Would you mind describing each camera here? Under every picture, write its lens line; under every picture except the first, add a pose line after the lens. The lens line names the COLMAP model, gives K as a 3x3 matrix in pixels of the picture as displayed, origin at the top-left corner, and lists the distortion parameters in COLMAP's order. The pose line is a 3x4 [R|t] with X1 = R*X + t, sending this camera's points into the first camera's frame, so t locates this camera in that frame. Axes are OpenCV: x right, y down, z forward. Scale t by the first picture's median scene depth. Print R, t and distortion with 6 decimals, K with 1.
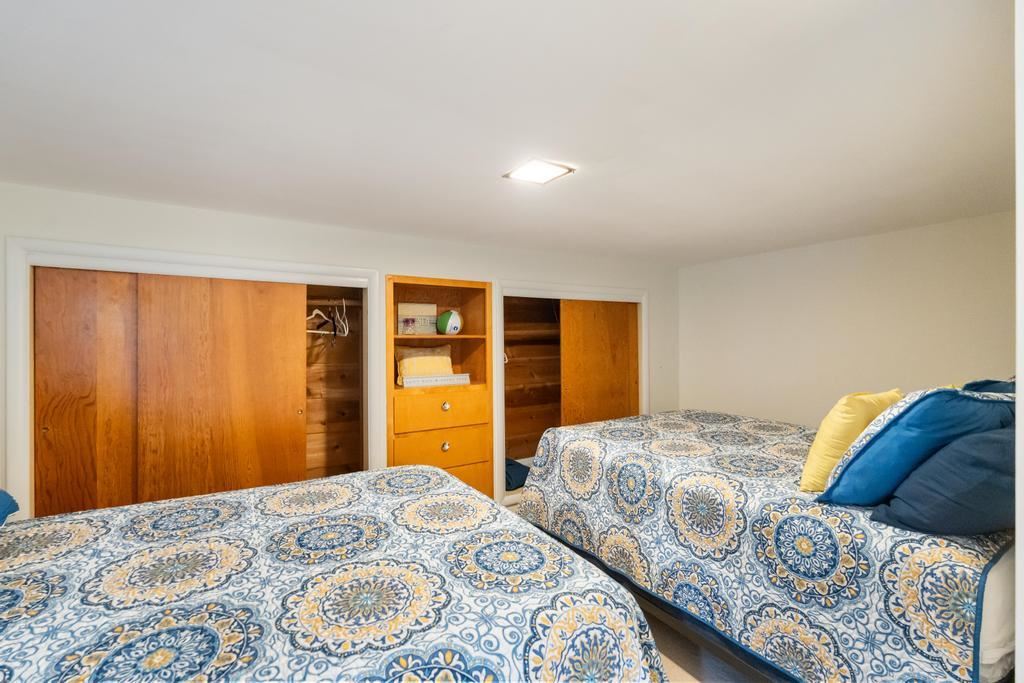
lens RADIAL K [[453.5, 0, 509.9], [0, 453.5, 339.2], [0, 0, 1]] dist [-0.003915, 0.000240]
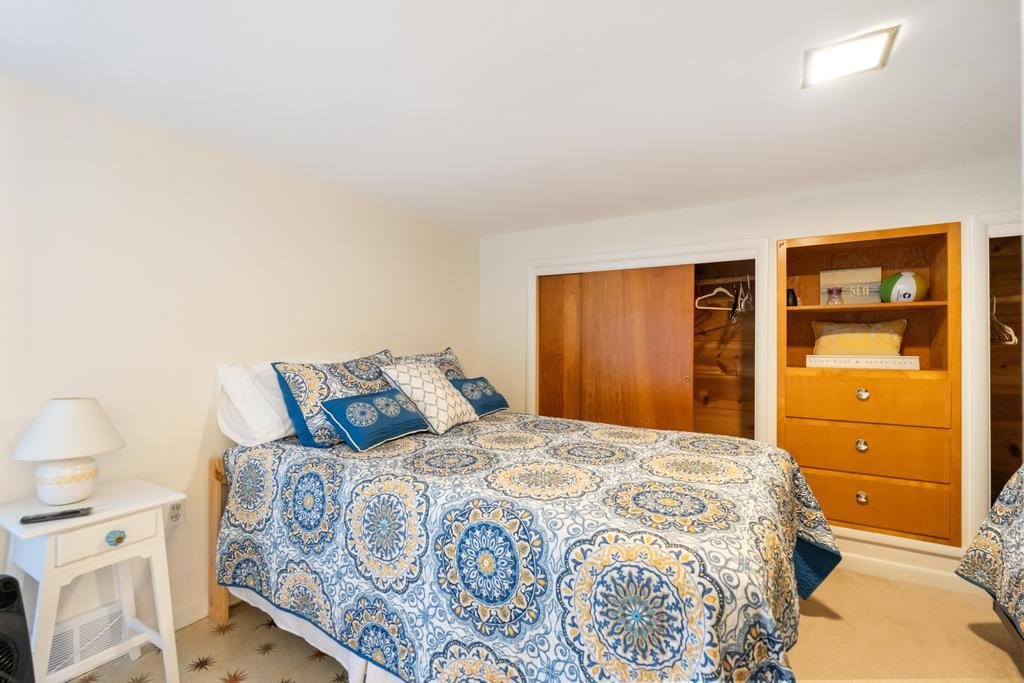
lens RADIAL K [[453.5, 0, 506.1], [0, 453.5, 342.4], [0, 0, 1]] dist [-0.003915, 0.000240]
pose [[0.414847, 0.002977, -0.909886, 0.391146], [-0.000960, 0.999996, 0.002834, 0.071188], [0.909890, -0.000302, 0.414848, 0.147237]]
